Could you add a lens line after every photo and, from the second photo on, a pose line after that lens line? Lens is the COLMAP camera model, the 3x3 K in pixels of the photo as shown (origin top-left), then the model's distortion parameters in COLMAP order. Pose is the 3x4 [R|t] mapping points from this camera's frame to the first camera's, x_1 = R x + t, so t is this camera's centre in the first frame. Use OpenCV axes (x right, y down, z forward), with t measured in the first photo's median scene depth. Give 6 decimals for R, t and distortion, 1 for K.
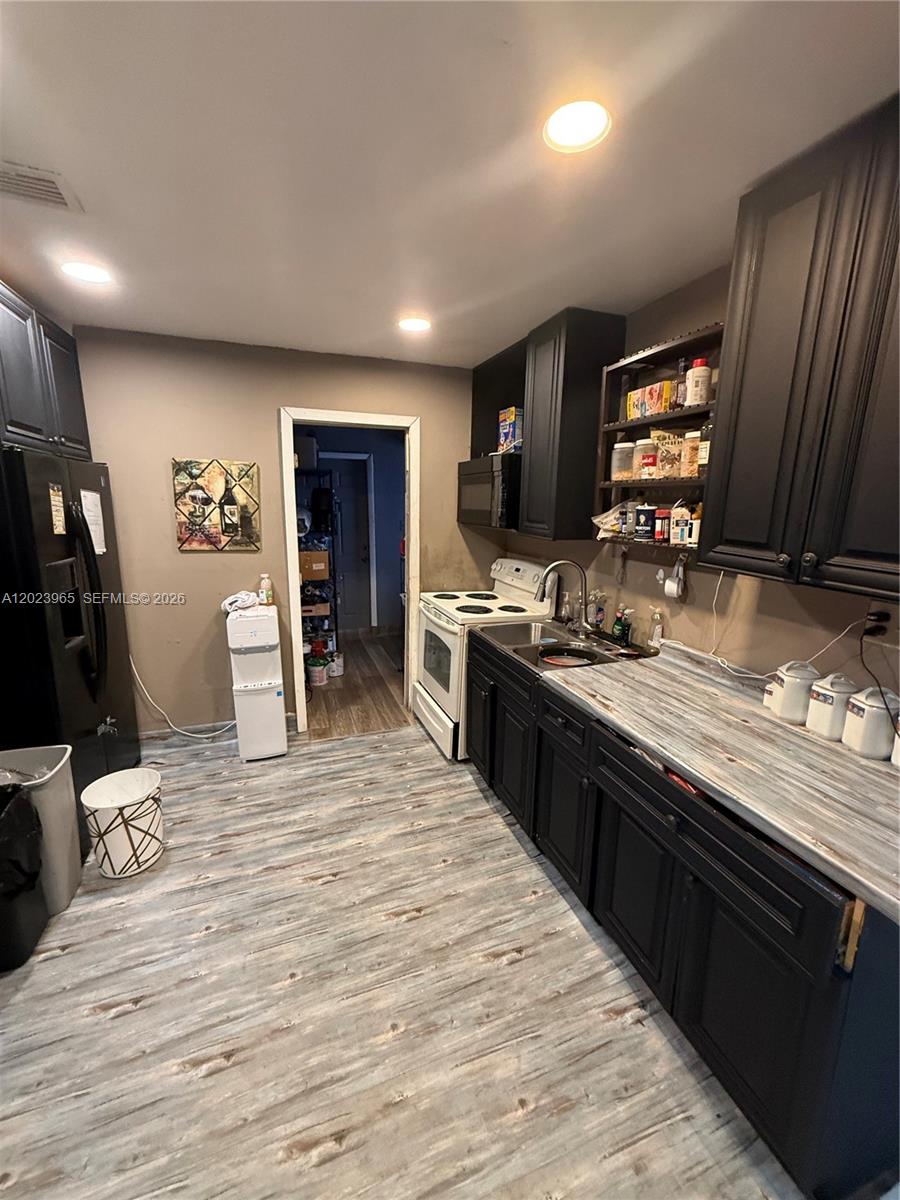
lens RADIAL K [[478.0, 0, 446.5], [0, 478.0, 596.4], [0, 0, 1]] dist [0.000707, -0.000148]
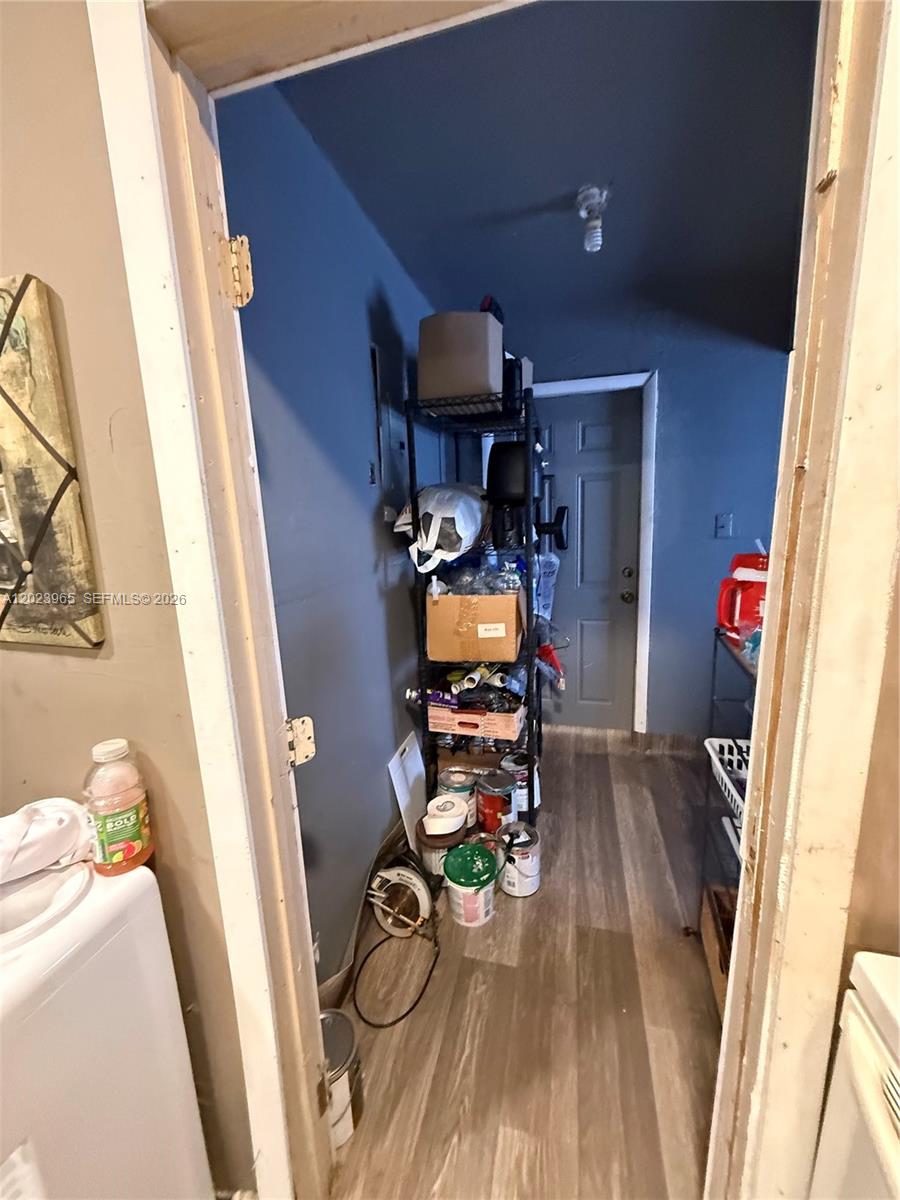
lens RADIAL K [[478.0, 0, 446.5], [0, 478.0, 596.4], [0, 0, 1]] dist [0.000707, -0.000148]
pose [[0.832711, 0.059224, -0.550531, -0.068916], [-0.058607, 0.998105, 0.018726, -0.095517], [0.550597, 0.016672, 0.834605, 0.610941]]
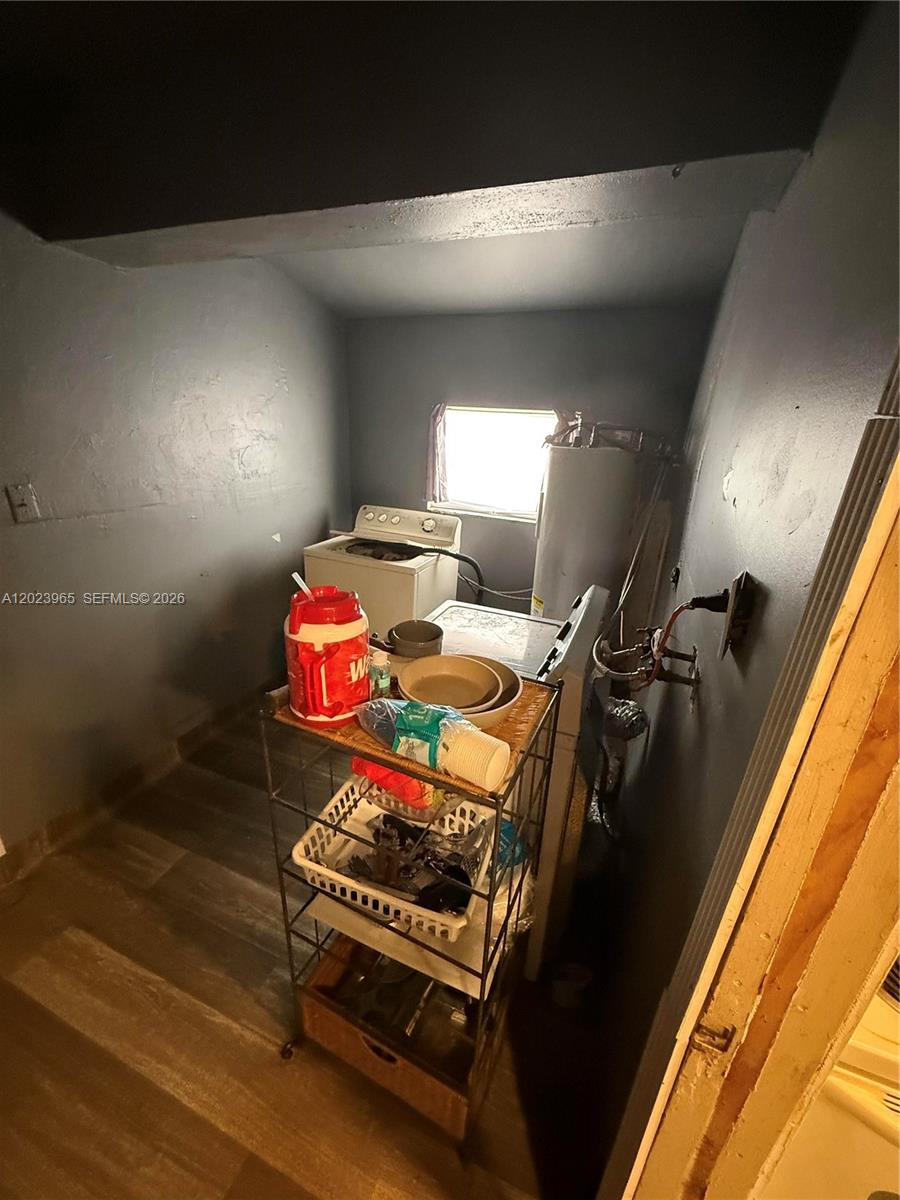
lens RADIAL K [[478.0, 0, 446.5], [0, 478.0, 596.4], [0, 0, 1]] dist [0.000707, -0.000148]
pose [[0.651413, -0.249375, 0.716571, -0.178781], [0.112907, 0.965788, 0.233465, -0.166946], [-0.750276, -0.071176, 0.657283, 0.781361]]
